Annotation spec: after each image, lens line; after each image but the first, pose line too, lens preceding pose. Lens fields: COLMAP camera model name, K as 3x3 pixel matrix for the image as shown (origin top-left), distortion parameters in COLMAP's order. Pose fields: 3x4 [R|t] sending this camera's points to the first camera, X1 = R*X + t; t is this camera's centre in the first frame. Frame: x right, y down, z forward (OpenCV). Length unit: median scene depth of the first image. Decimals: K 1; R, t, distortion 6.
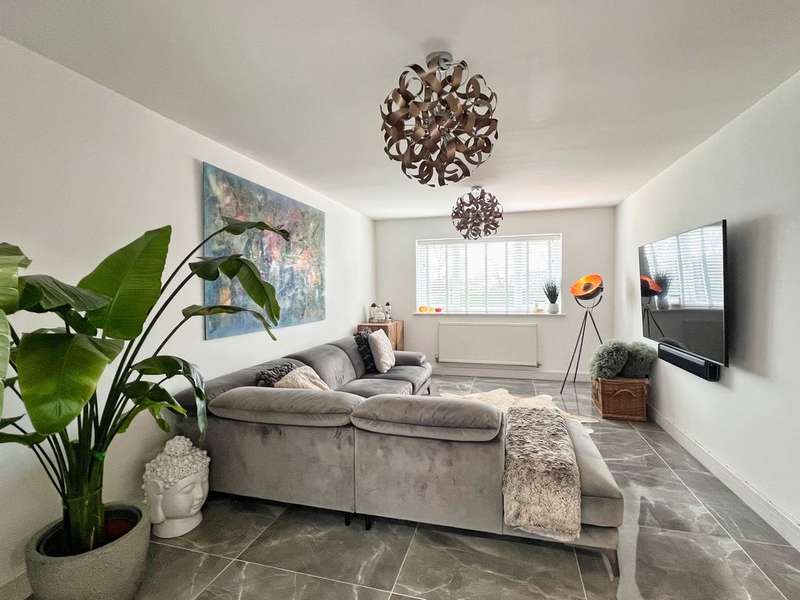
lens RADIAL K [[389.2, 0, 398.5], [0, 389.2, 301.7], [0, 0, 1]] dist [-0.000856, 0.000331]
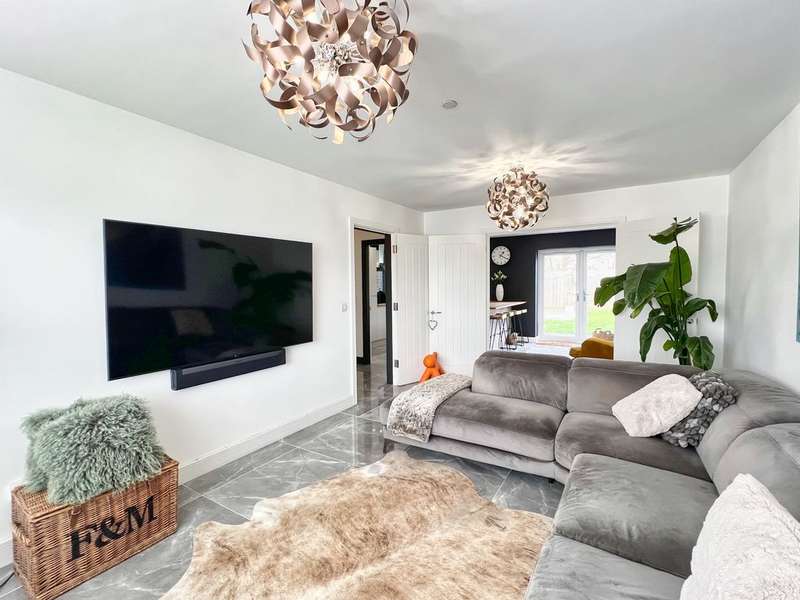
lens RADIAL K [[368.3, 0, 400.0], [0, 368.3, 300.0], [0, 0, 1]] dist [0.000941, 0.000010]
pose [[-0.961951, 0.009734, 0.273050, 0.106127], [0.030418, 0.996968, 0.071620, -0.068325], [-0.271525, 0.077201, -0.959330, 1.858083]]
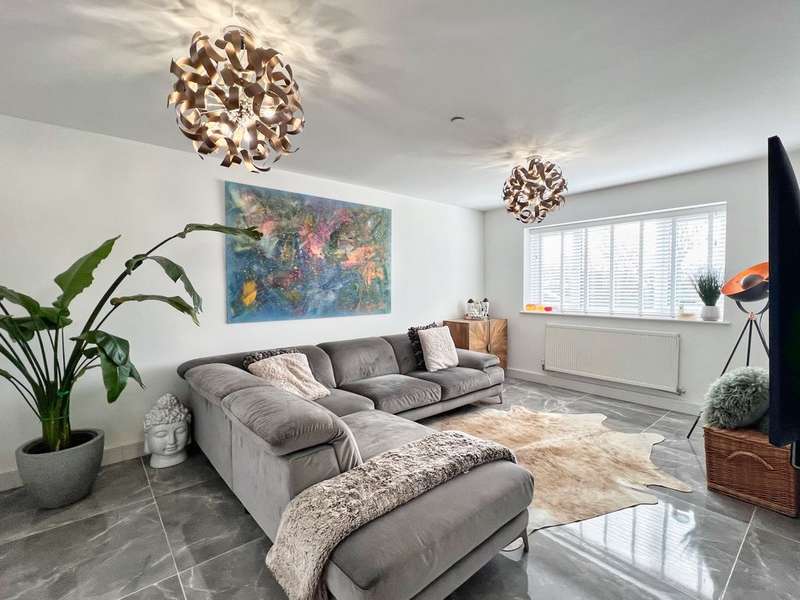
lens RADIAL K [[370.7, 0, 398.7], [0, 370.7, 300.8], [0, 0, 1]] dist [-0.001402, 0.000324]
pose [[0.828235, 0.028069, -0.559678, 0.585991], [-0.022139, 0.999604, 0.017369, -0.006744], [0.559944, -0.001995, 0.828528, 0.298181]]
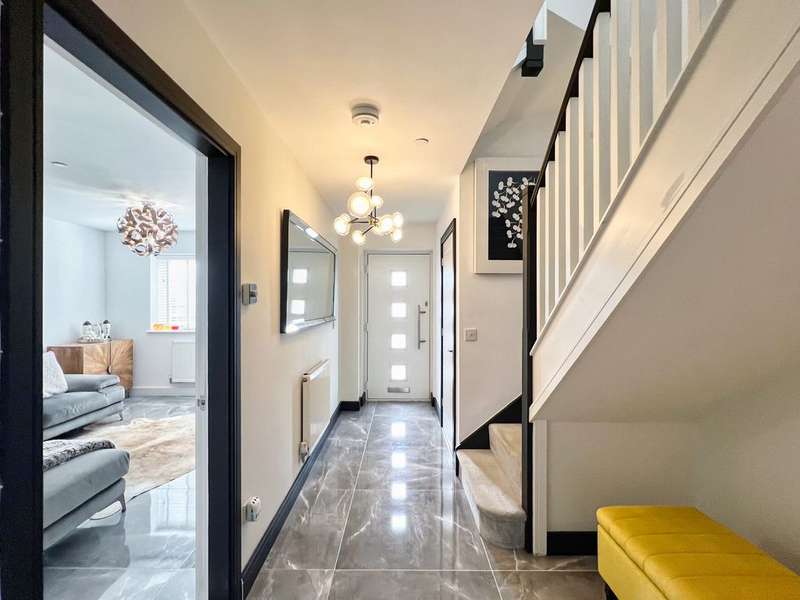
lens RADIAL K [[370.7, 0, 398.7], [0, 370.7, 300.8], [0, 0, 1]] dist [-0.001402, 0.000324]
pose [[0.963166, 0.010011, 0.268720, 0.795594], [-0.000340, 0.999351, -0.036014, -0.025097], [-0.268906, 0.034596, 0.962545, -0.055562]]
